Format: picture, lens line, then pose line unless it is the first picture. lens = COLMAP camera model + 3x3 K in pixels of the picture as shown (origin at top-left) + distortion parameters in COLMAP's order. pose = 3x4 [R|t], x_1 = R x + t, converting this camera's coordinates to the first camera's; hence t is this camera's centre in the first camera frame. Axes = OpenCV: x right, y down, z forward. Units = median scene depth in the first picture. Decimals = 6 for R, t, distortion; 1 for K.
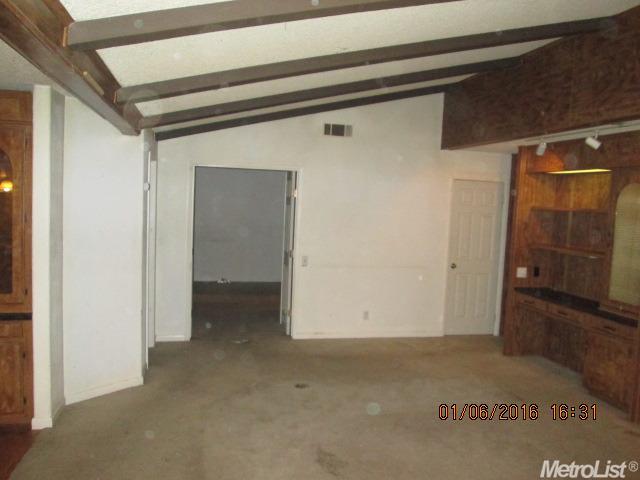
lens RADIAL K [[535.2, 0, 320.0], [0, 535.2, 240.0], [0, 0, 1]] dist [-0.039962, 0.006499]
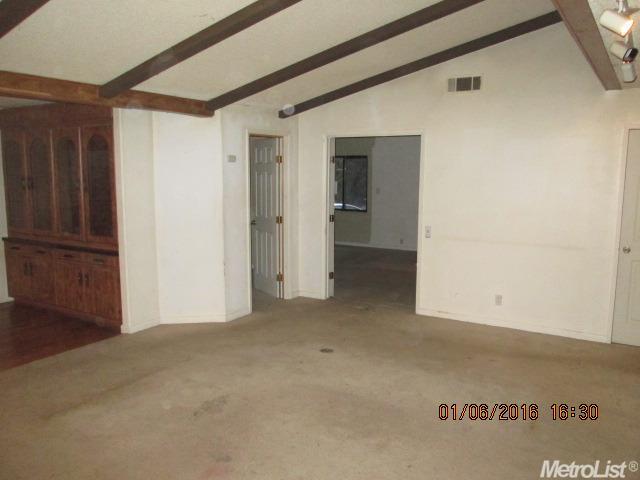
lens RADIAL K [[535.2, 0, 320.0], [0, 535.2, 240.0], [0, 0, 1]] dist [-0.039962, 0.006499]
pose [[0.706091, 0.055747, -0.705923, 0.840158], [-0.027048, 0.998292, 0.051780, 0.017463], [0.707604, -0.017468, 0.706393, 0.363753]]
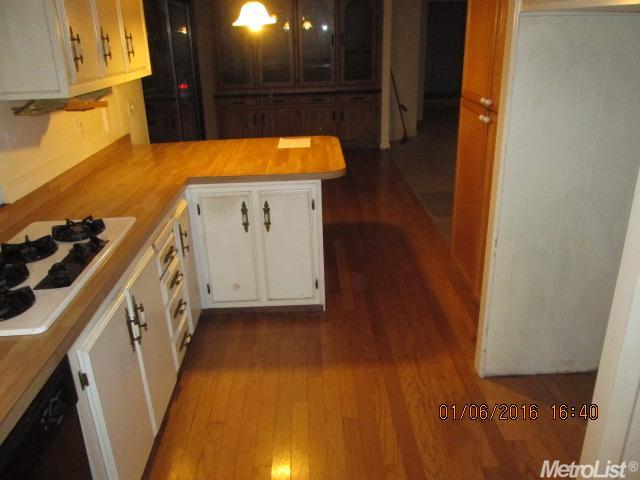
lens RADIAL K [[535.2, 0, 320.0], [0, 535.2, 240.0], [0, 0, 1]] dist [-0.039962, 0.006499]
pose [[0.980436, 0.010681, -0.196548, -0.365646], [0.047717, 0.955846, 0.289969, 0.087186], [0.190966, -0.293675, 0.936636, -1.065061]]
